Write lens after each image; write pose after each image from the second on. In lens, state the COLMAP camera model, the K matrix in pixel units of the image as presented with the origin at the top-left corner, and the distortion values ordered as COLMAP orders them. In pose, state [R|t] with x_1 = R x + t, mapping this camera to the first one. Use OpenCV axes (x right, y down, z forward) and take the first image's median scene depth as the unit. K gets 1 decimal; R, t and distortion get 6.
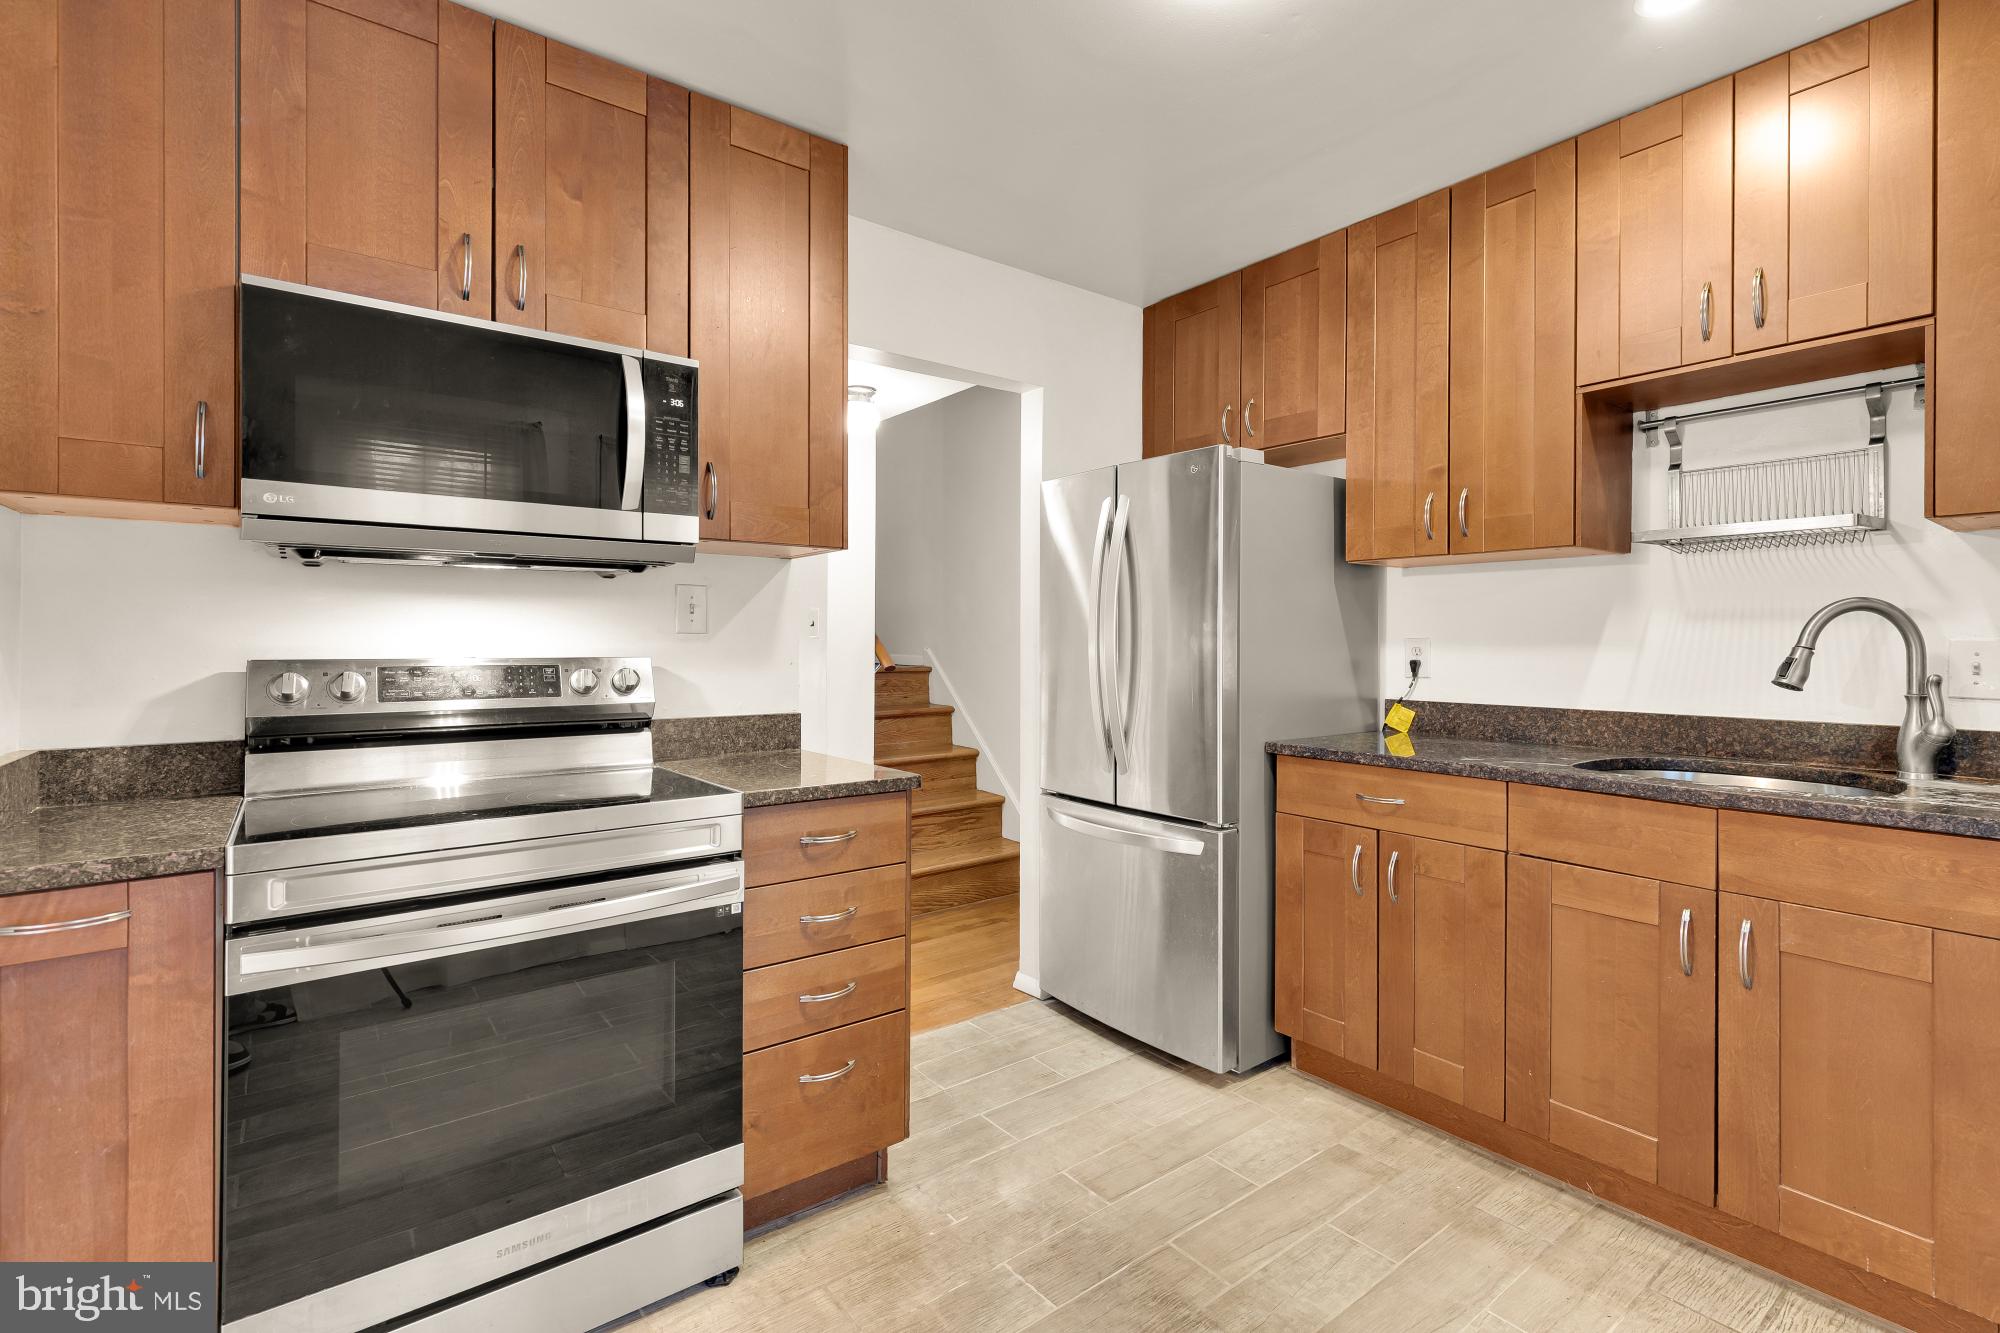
lens RADIAL K [[910.0, 0, 1003.6], [0, 910.0, 629.7], [0, 0, 1]] dist [0.002230, 0.000126]
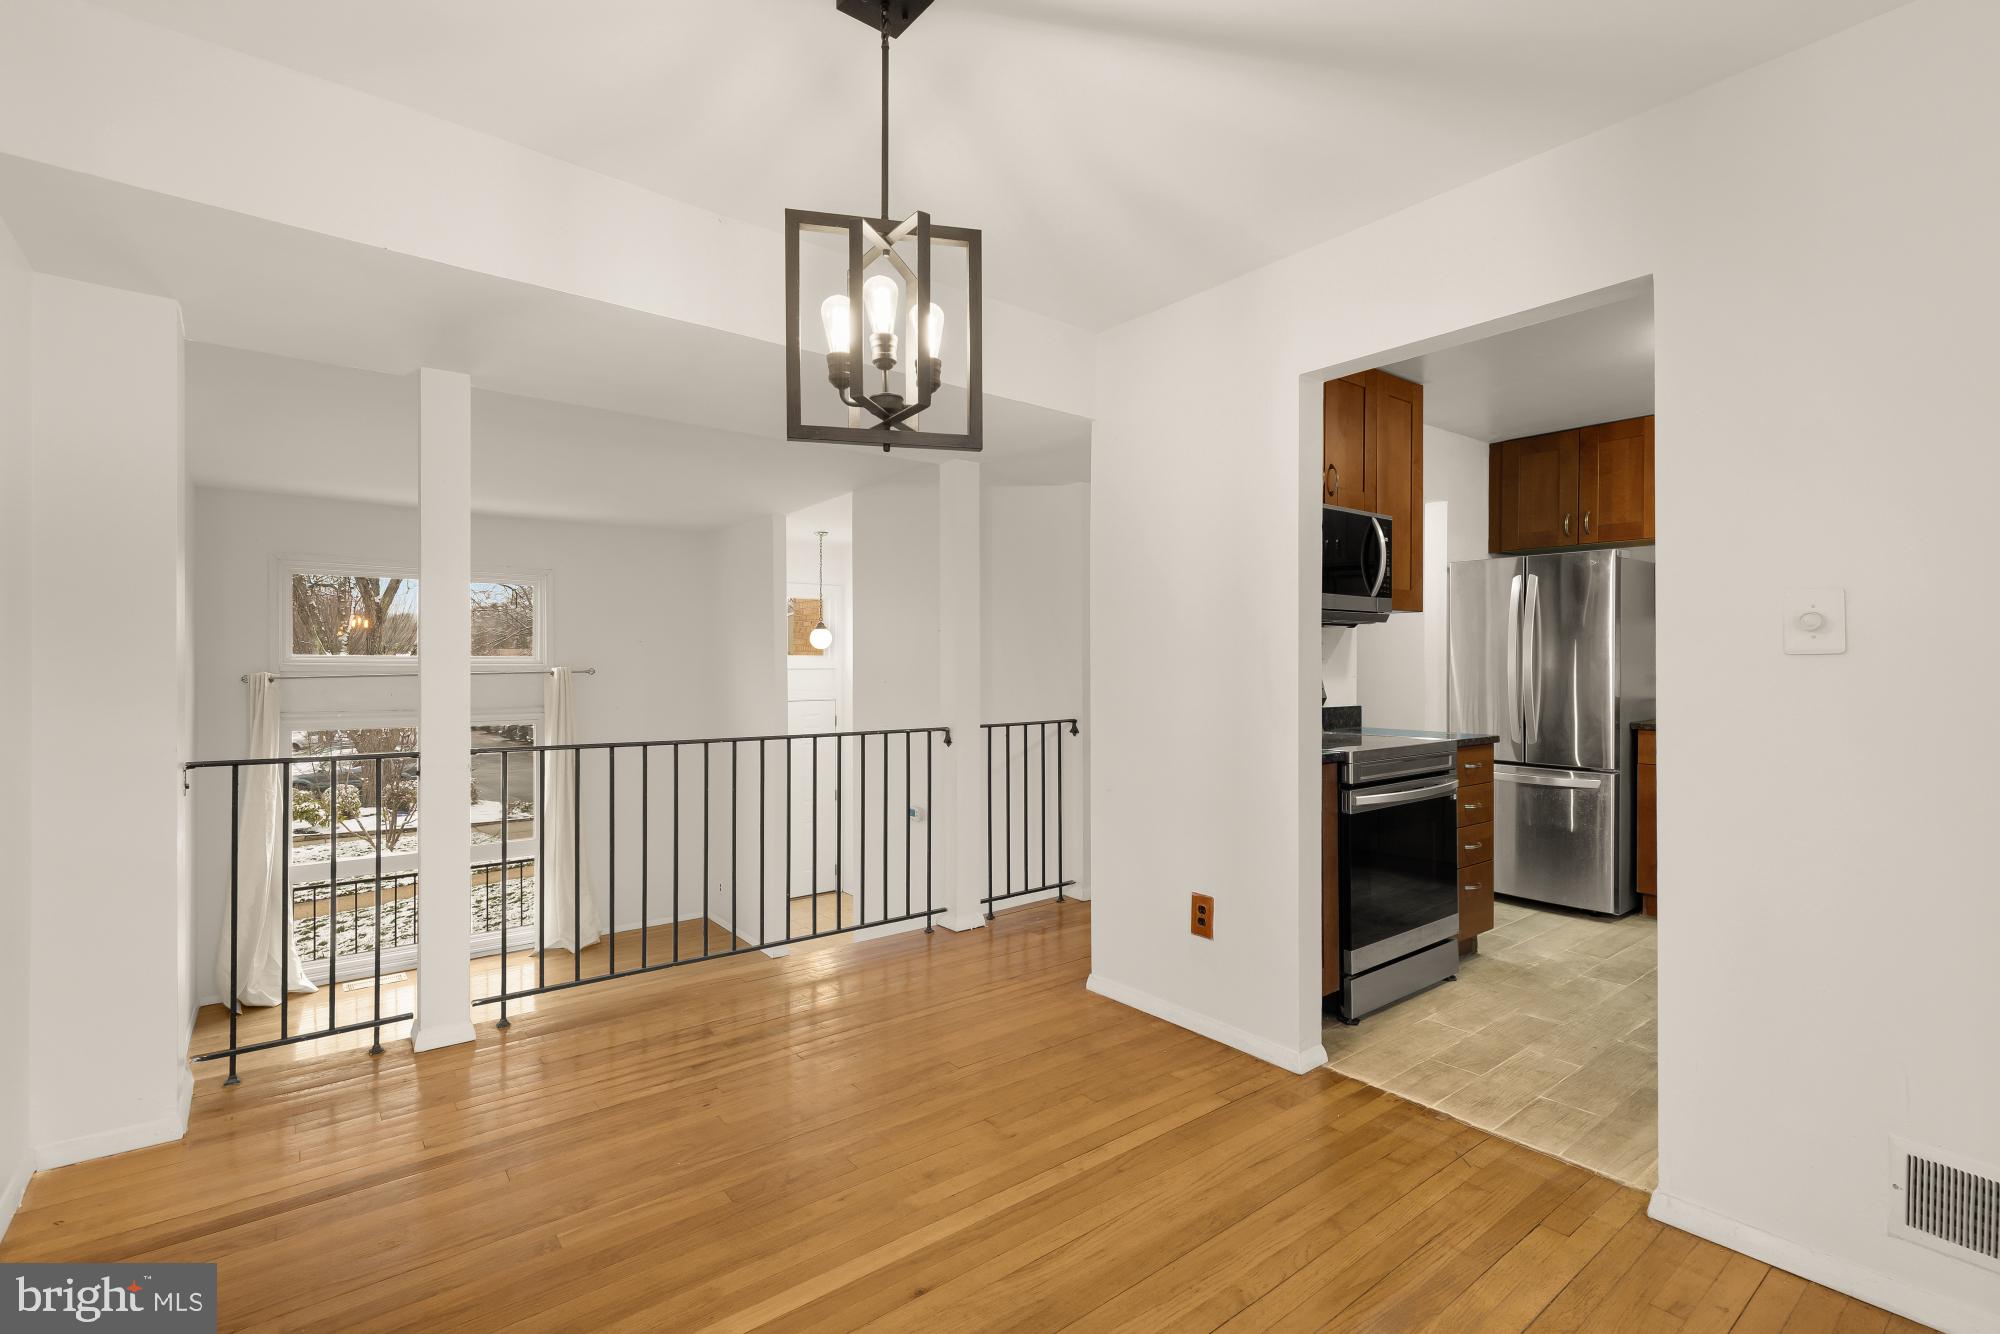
lens RADIAL K [[907.7, 0, 1004.8], [0, 907.7, 653.9], [0, 0, 1]] dist [0.001805, 0.000155]
pose [[0.999978, -0.004832, 0.004584, -0.912806], [0.004829, 0.999988, 0.000730, -0.010519], [-0.004587, -0.000708, 0.999989, -0.707554]]
